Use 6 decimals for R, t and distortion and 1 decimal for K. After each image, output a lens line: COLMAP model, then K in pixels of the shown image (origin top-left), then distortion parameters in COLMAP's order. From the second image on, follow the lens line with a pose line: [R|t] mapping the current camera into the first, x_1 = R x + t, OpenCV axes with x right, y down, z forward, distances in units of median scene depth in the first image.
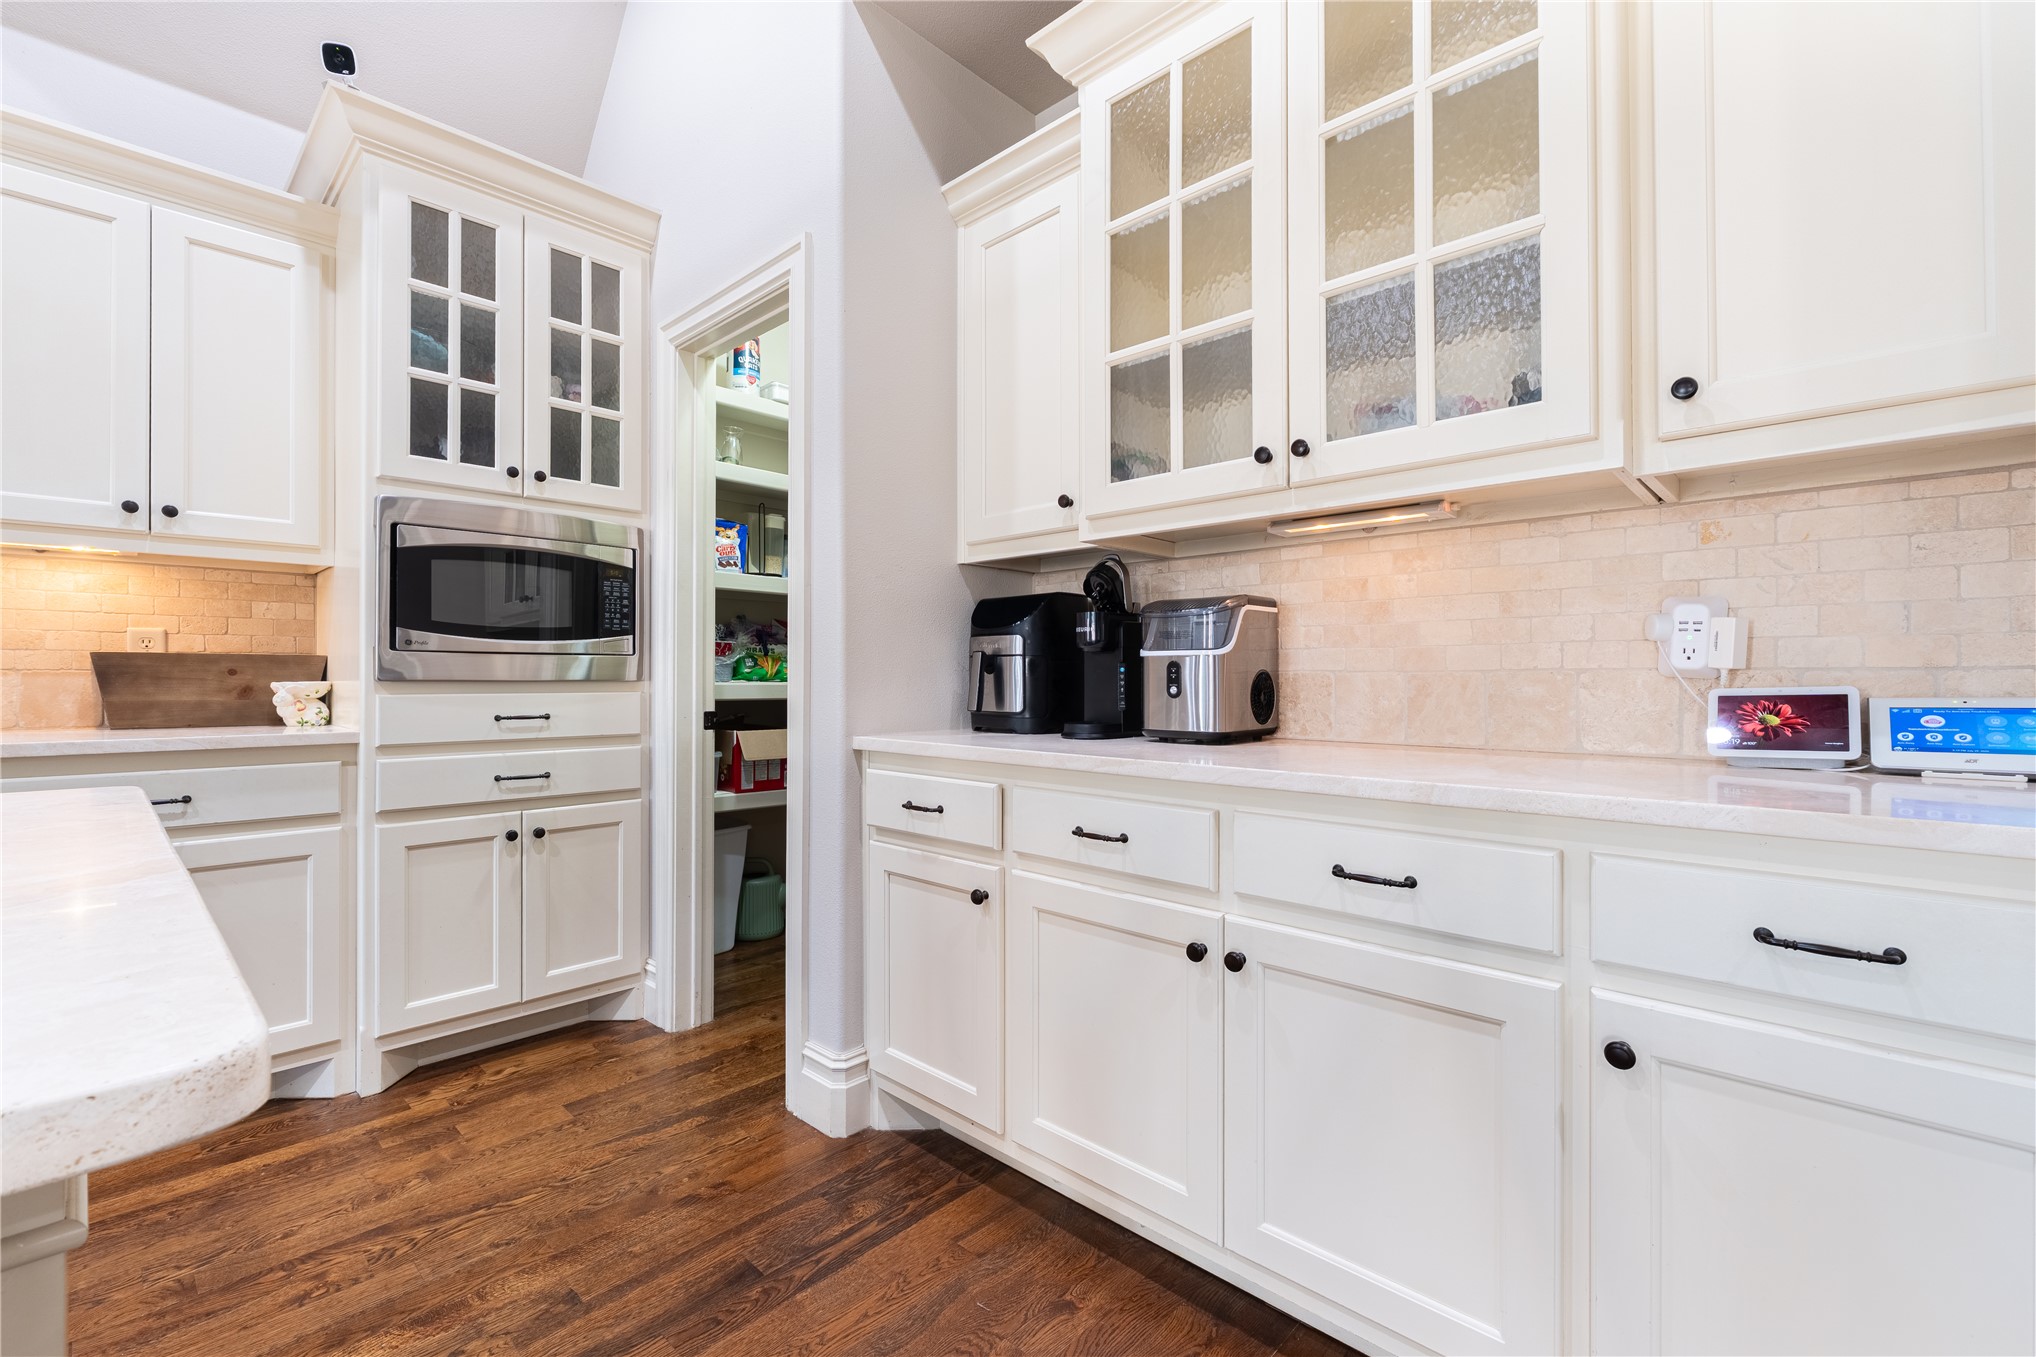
lens RADIAL K [[873.5, 0, 1005.7], [0, 873.5, 670.8], [0, 0, 1]] dist [-0.006560, -0.000092]
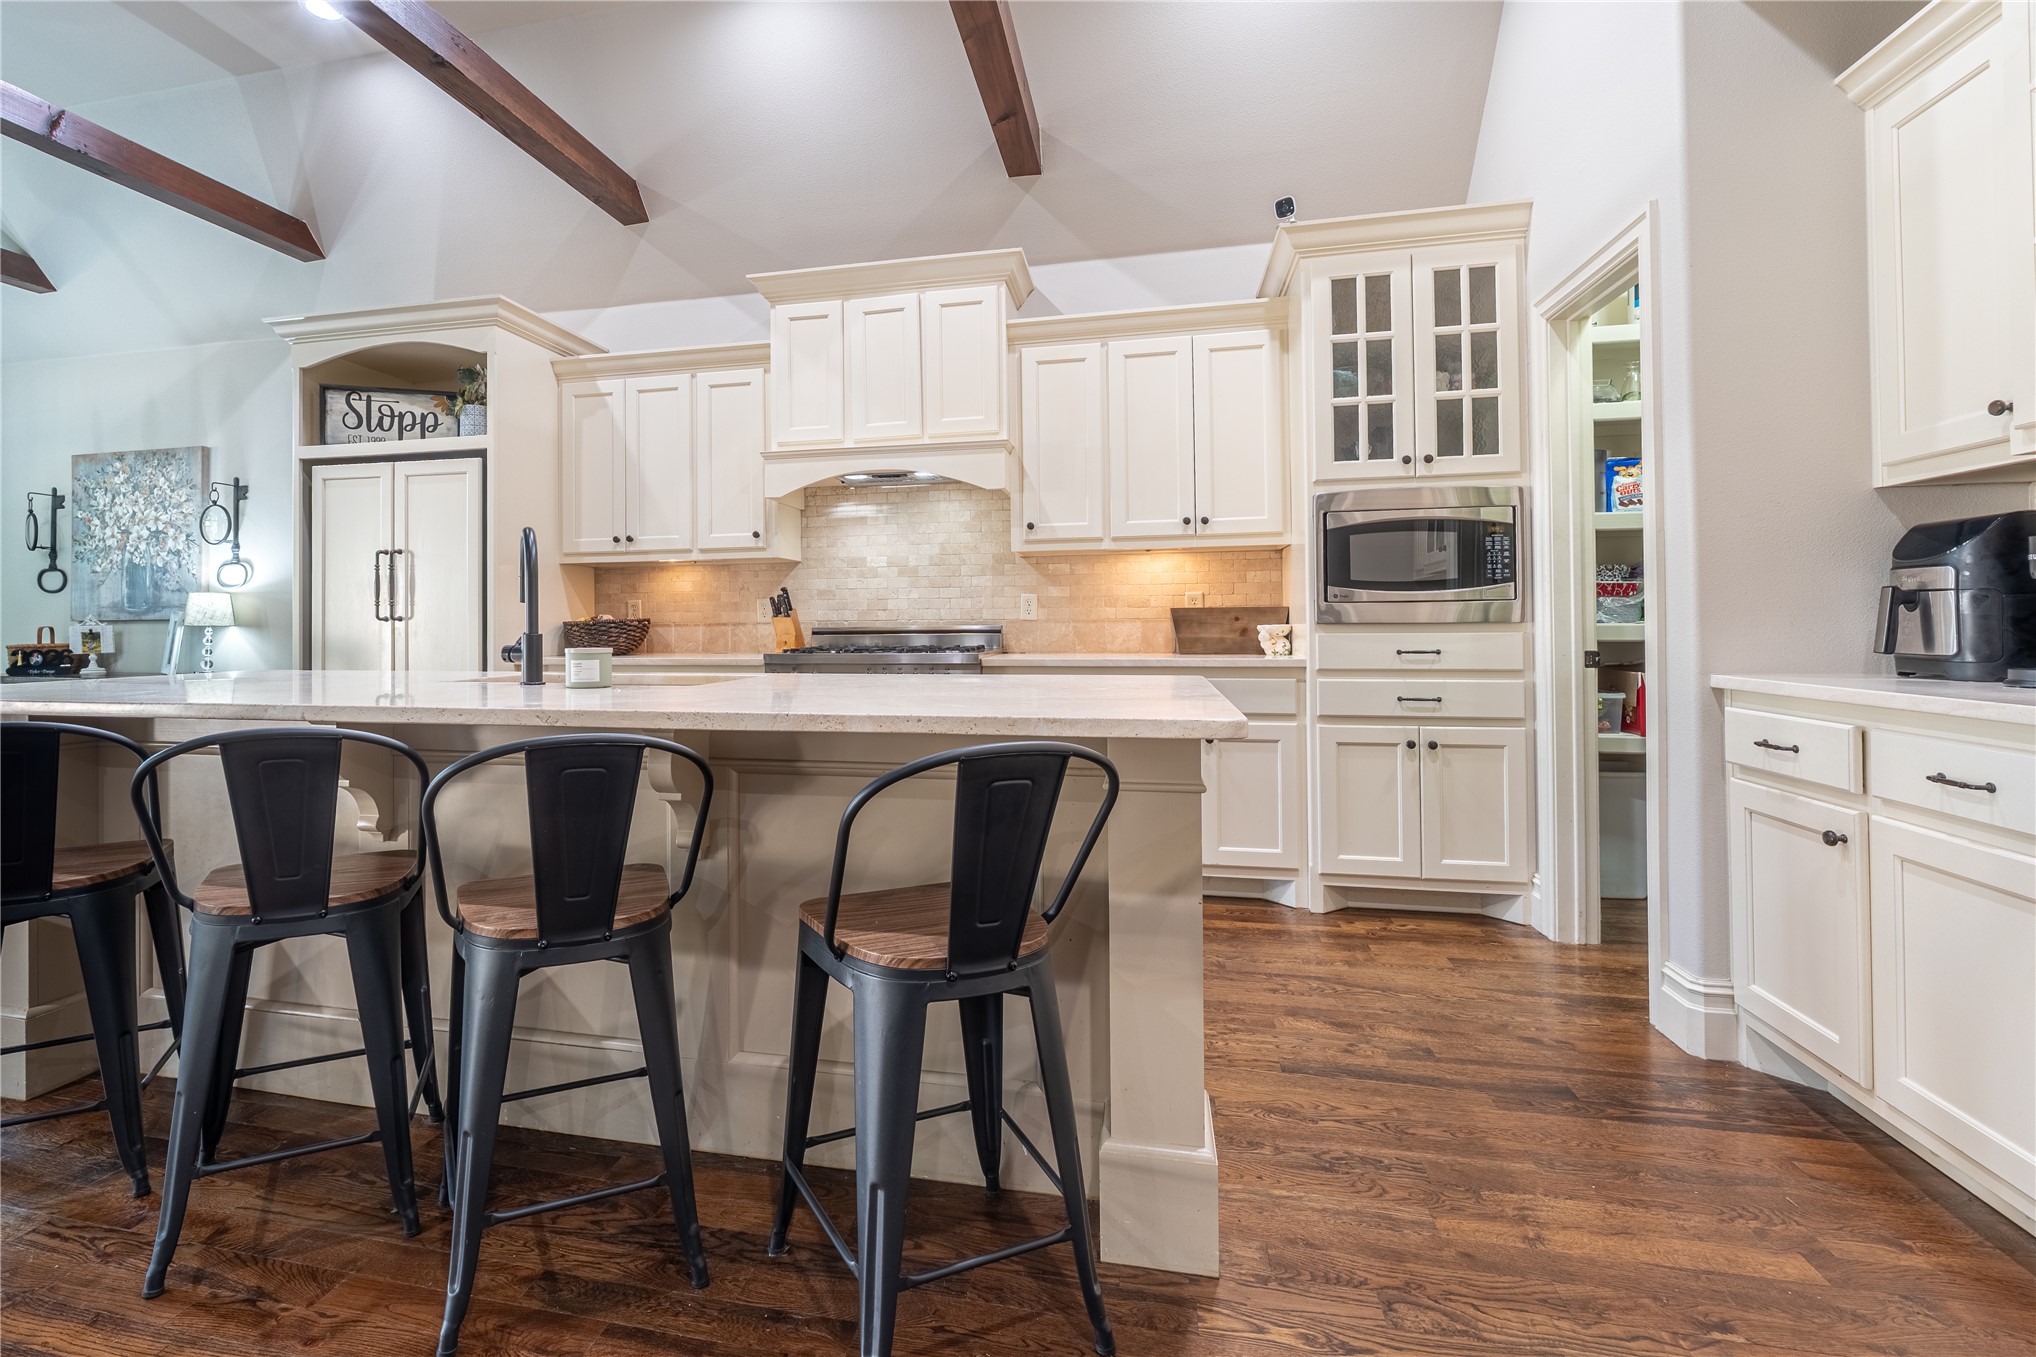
lens RADIAL K [[873.5, 0, 968.7], [0, 873.5, 617.2], [0, 0, 1]] dist [-0.006560, -0.000092]
pose [[0.519691, -0.012084, -0.854269, 0.205440], [0.015860, 0.999864, -0.004495, -0.001910], [0.854207, -0.011213, 0.519812, -0.233206]]
